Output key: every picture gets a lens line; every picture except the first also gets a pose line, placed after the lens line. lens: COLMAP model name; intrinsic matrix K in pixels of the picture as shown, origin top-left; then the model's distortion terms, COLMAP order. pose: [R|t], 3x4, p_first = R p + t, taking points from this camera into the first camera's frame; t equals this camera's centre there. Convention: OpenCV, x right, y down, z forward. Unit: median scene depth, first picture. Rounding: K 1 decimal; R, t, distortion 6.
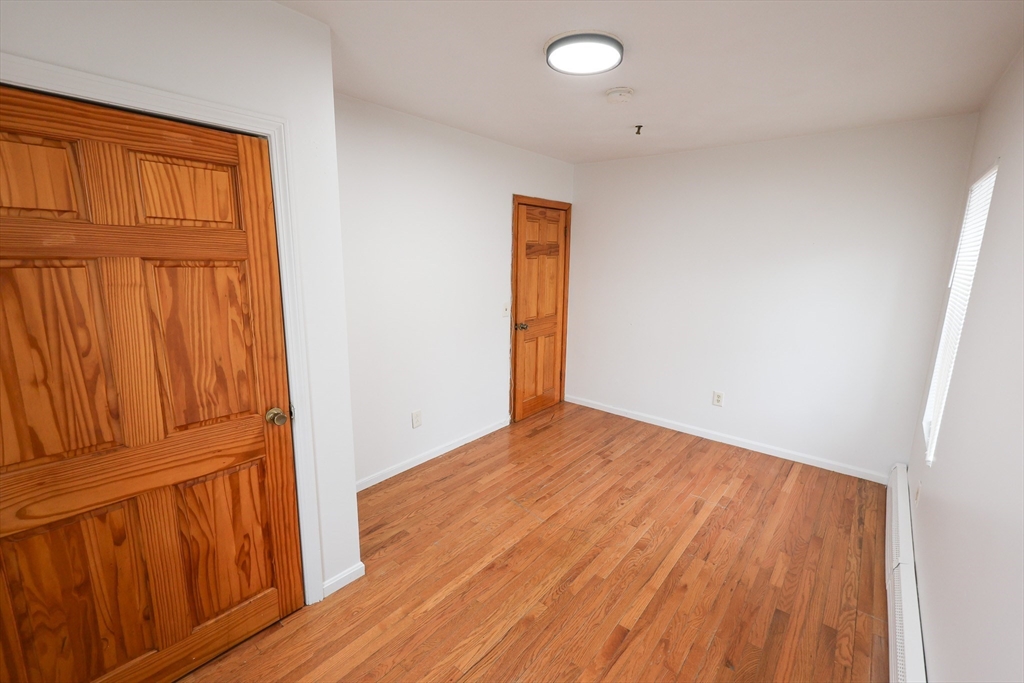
lens RADIAL K [[444.2, 0, 513.2], [0, 444.2, 340.2], [0, 0, 1]] dist [0.000856, -0.000018]
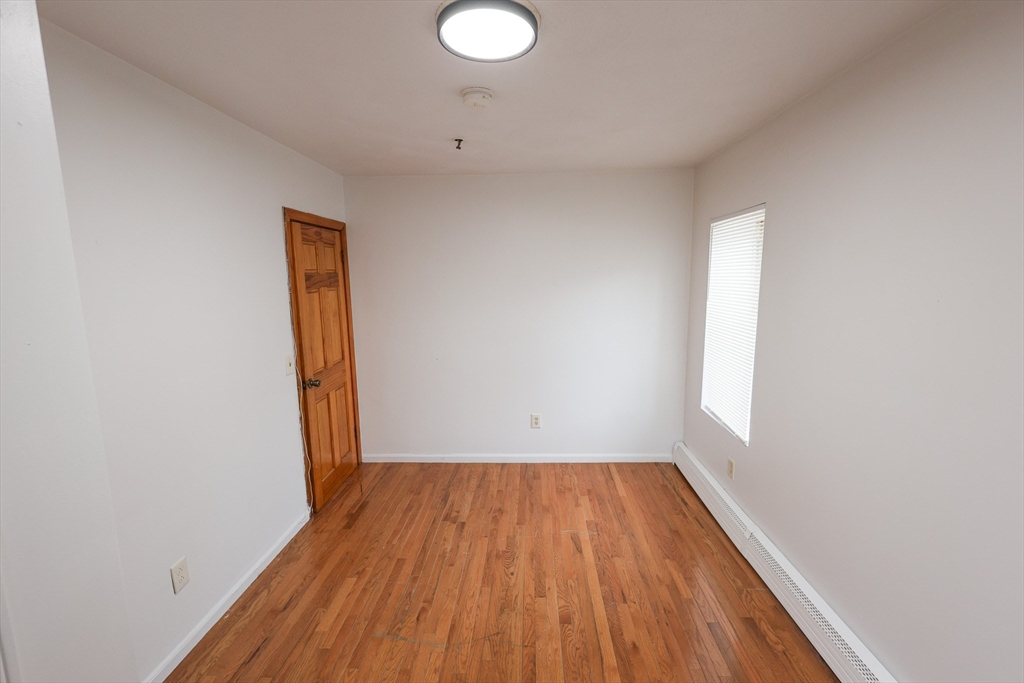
lens RADIAL K [[444.2, 0, 517.9], [0, 444.2, 339.2], [0, 0, 1]] dist [0.000856, -0.000018]
pose [[0.789530, -0.115179, 0.602806, -0.164188], [0.144996, 0.989432, -0.000858, -0.059353], [-0.596337, 0.088082, 0.797887, 0.213250]]
